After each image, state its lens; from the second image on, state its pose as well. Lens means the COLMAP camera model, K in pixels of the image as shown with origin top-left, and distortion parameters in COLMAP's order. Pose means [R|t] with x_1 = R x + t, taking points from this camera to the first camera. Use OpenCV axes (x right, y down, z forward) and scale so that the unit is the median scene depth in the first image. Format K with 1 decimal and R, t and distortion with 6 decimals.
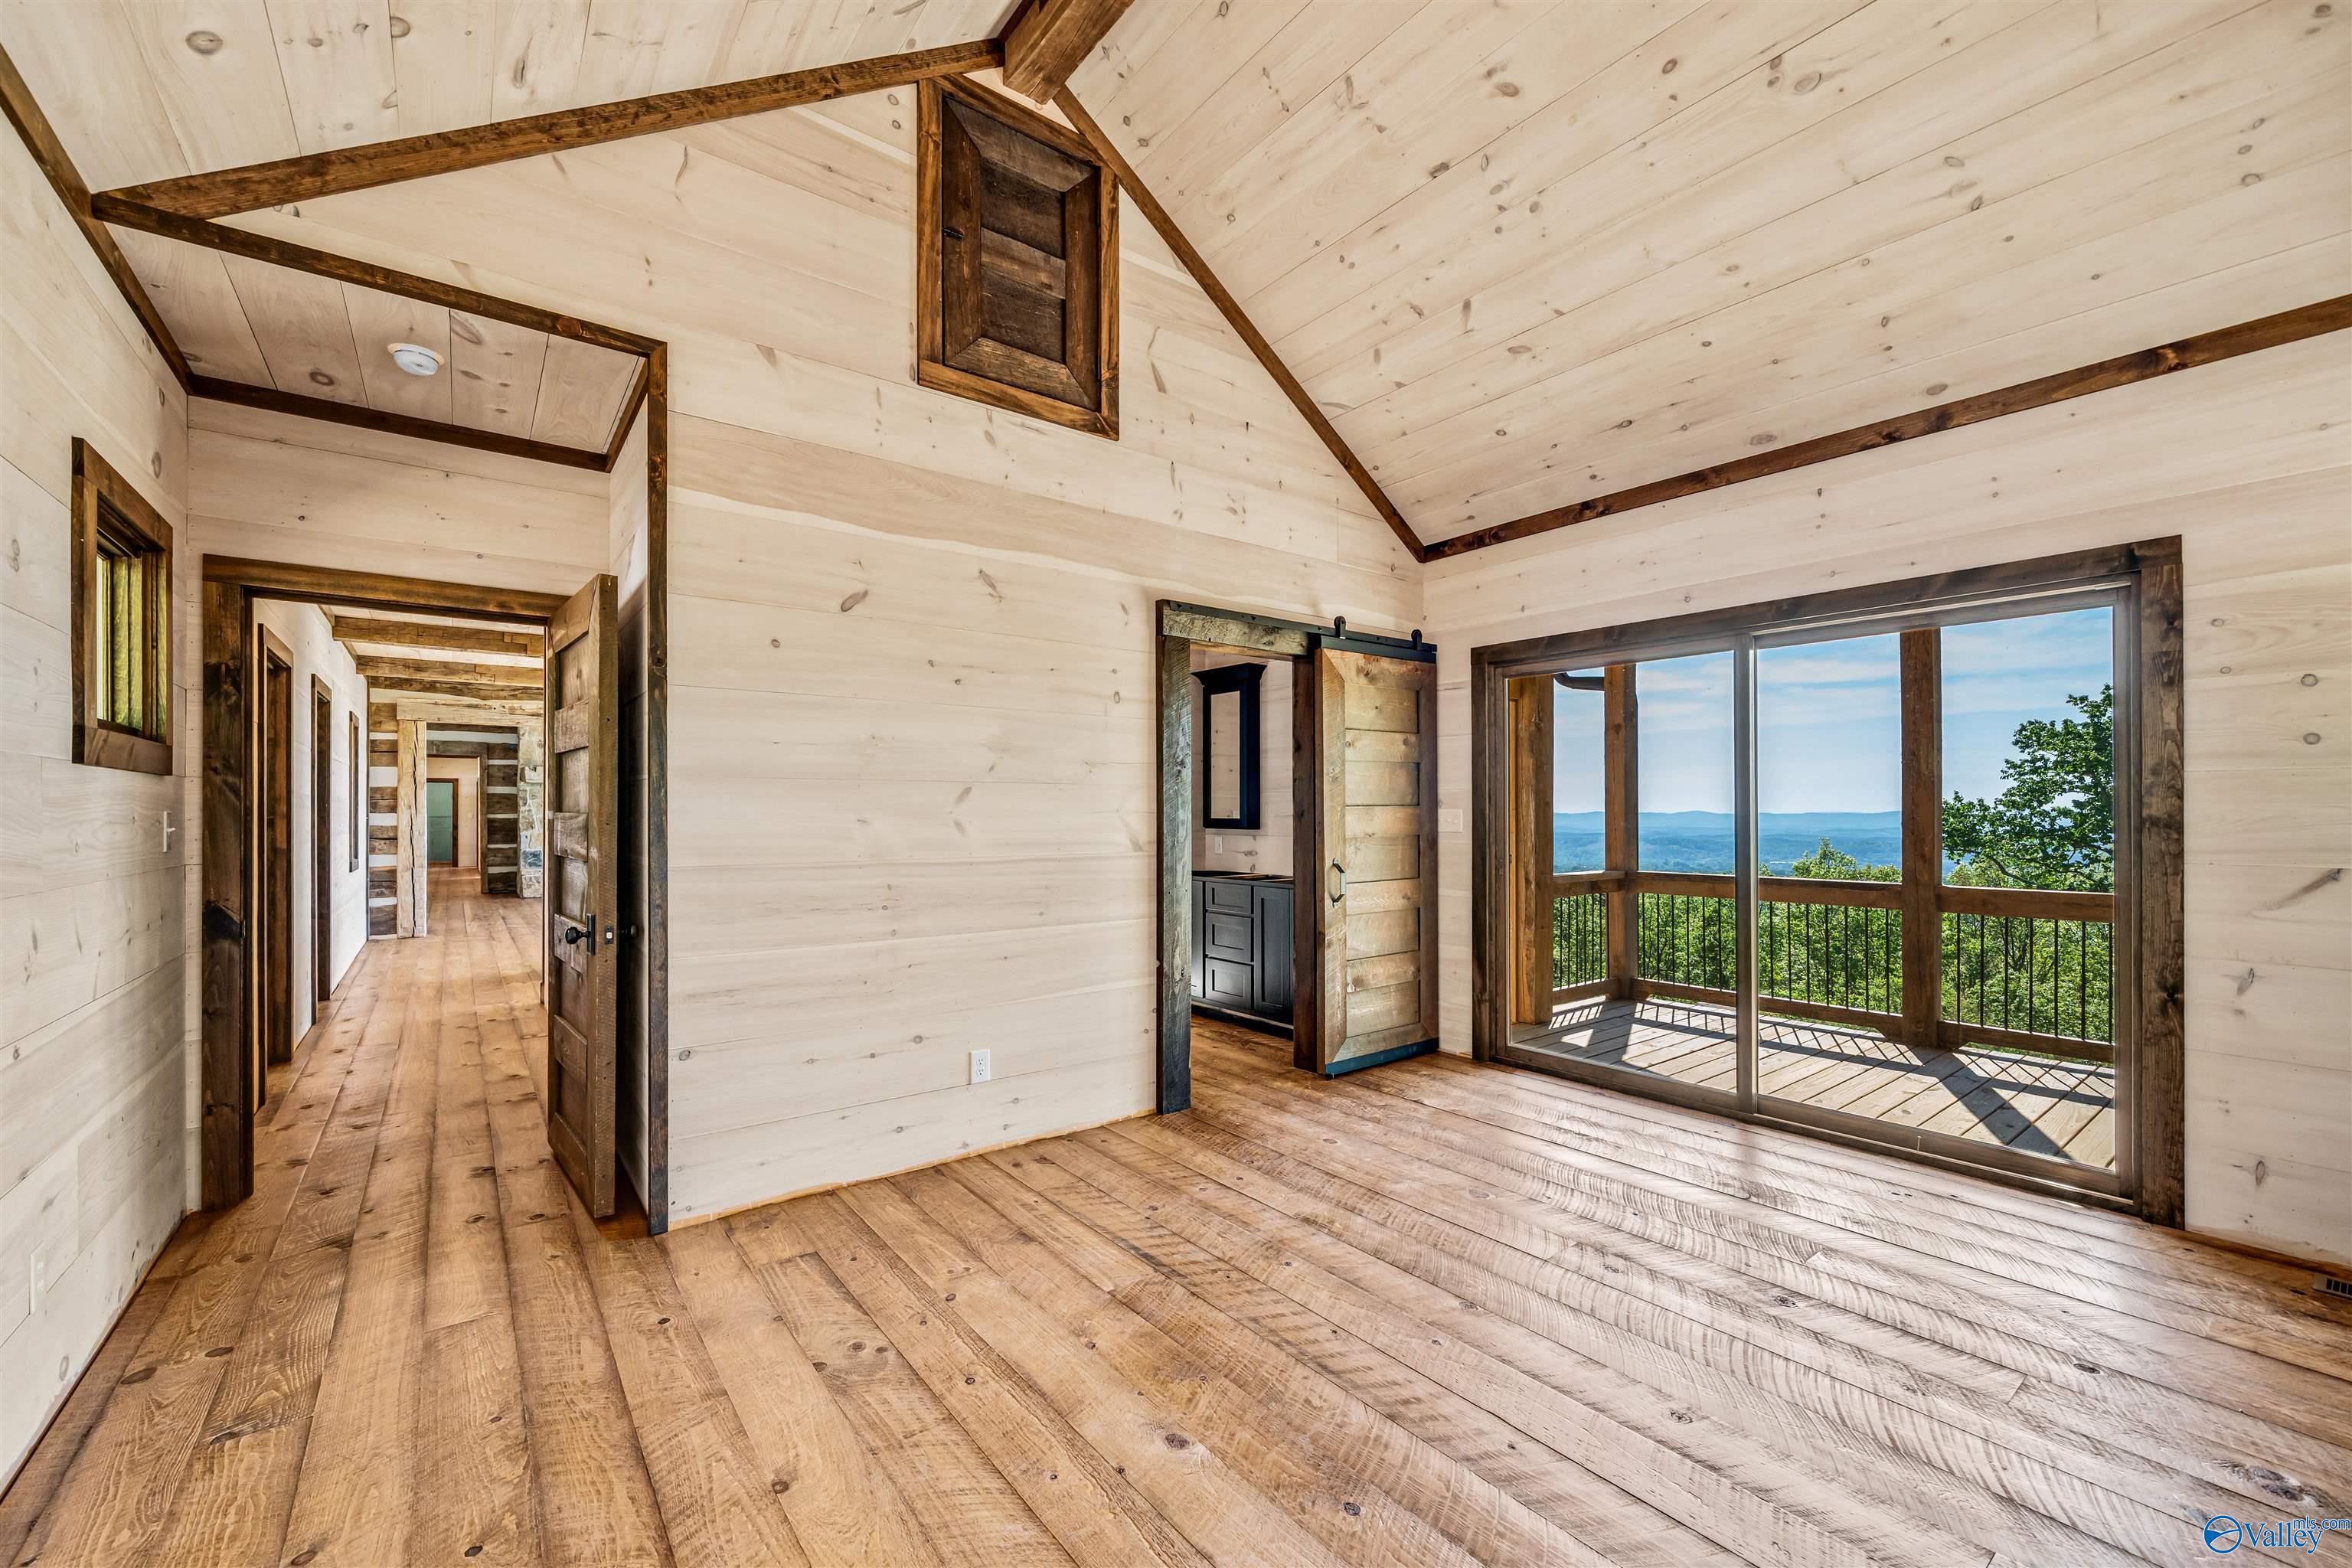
lens RADIAL K [[933.1, 0, 1159.5], [0, 933.1, 807.4], [0, 0, 1]] dist [0.002468, -0.000555]
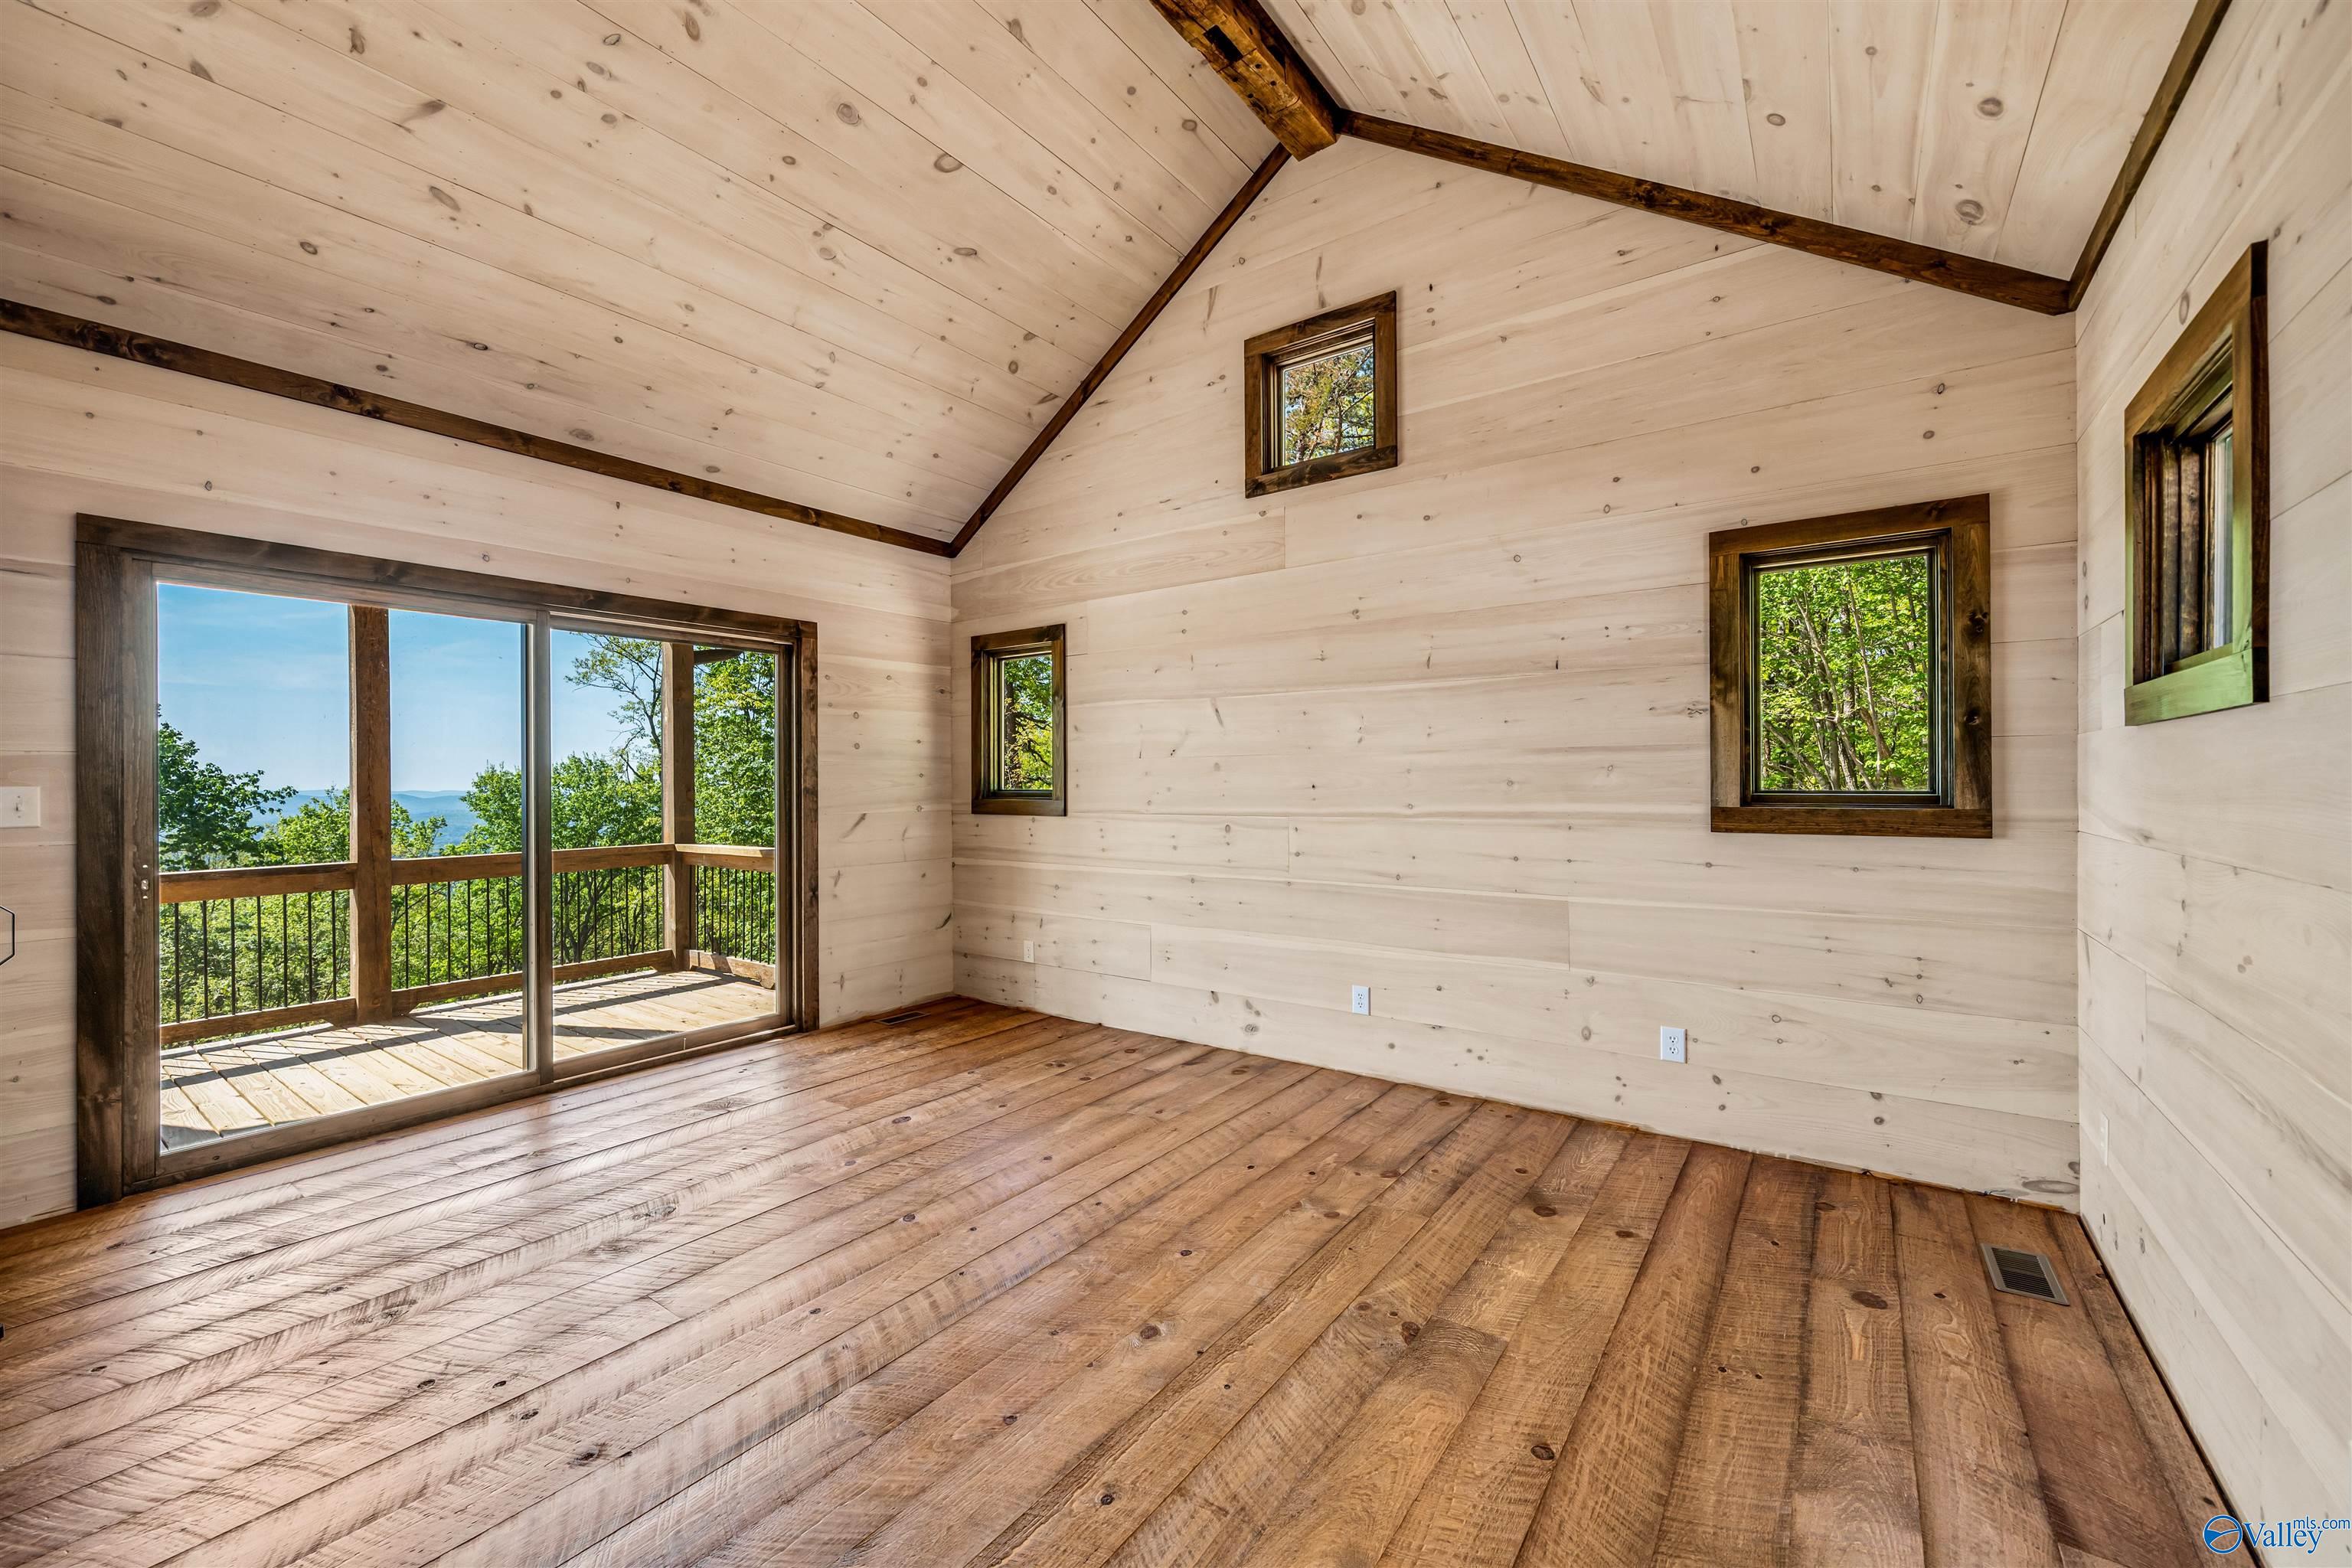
lens RADIAL K [[933.1, 0, 1166.4], [0, 933.1, 781.9], [0, 0, 1]] dist [0.002468, -0.000555]
pose [[-0.280402, 0.000673, 0.959882, -0.606261], [0.003118, 0.999995, 0.000210, 0.000965], [-0.959878, 0.003052, -0.280403, 0.723842]]
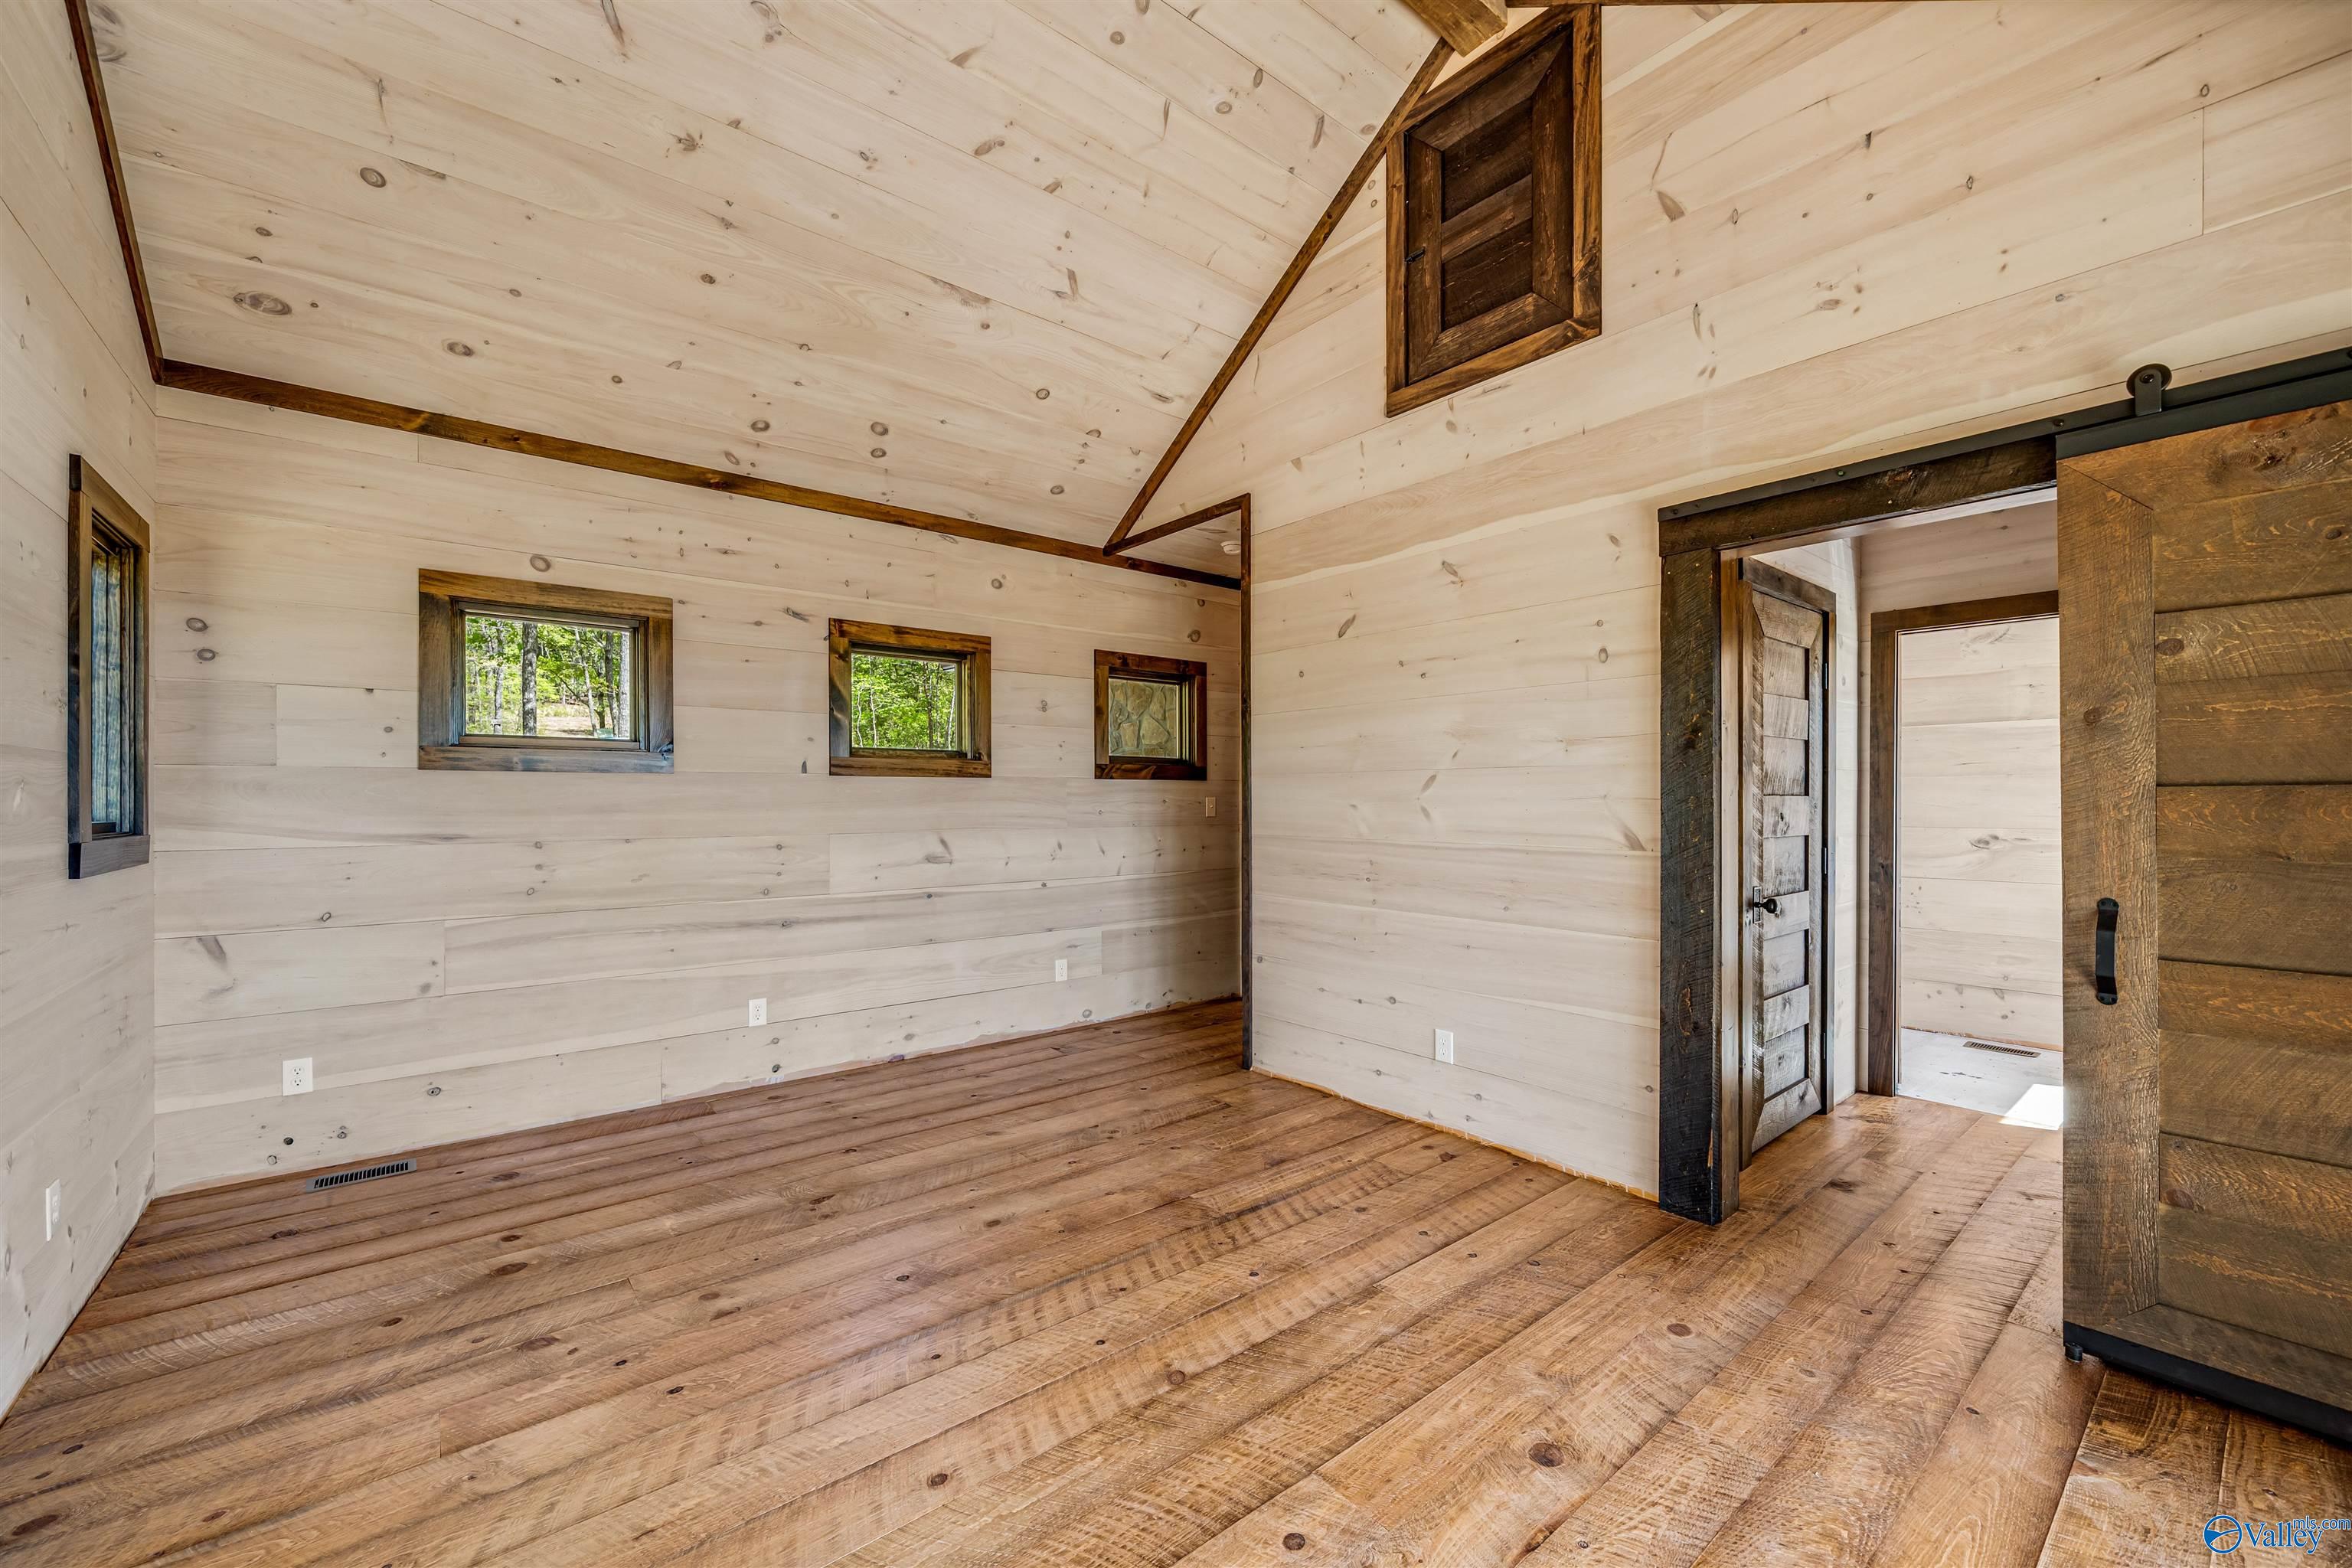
lens RADIAL K [[933.1, 0, 1184.9], [0, 933.1, 797.8], [0, 0, 1]] dist [0.002468, -0.000555]
pose [[0.042815, 0.003215, -0.999078, 0.845324], [0.008104, 0.999961, 0.003565, -0.001832], [0.999050, -0.008249, 0.042788, 0.694556]]
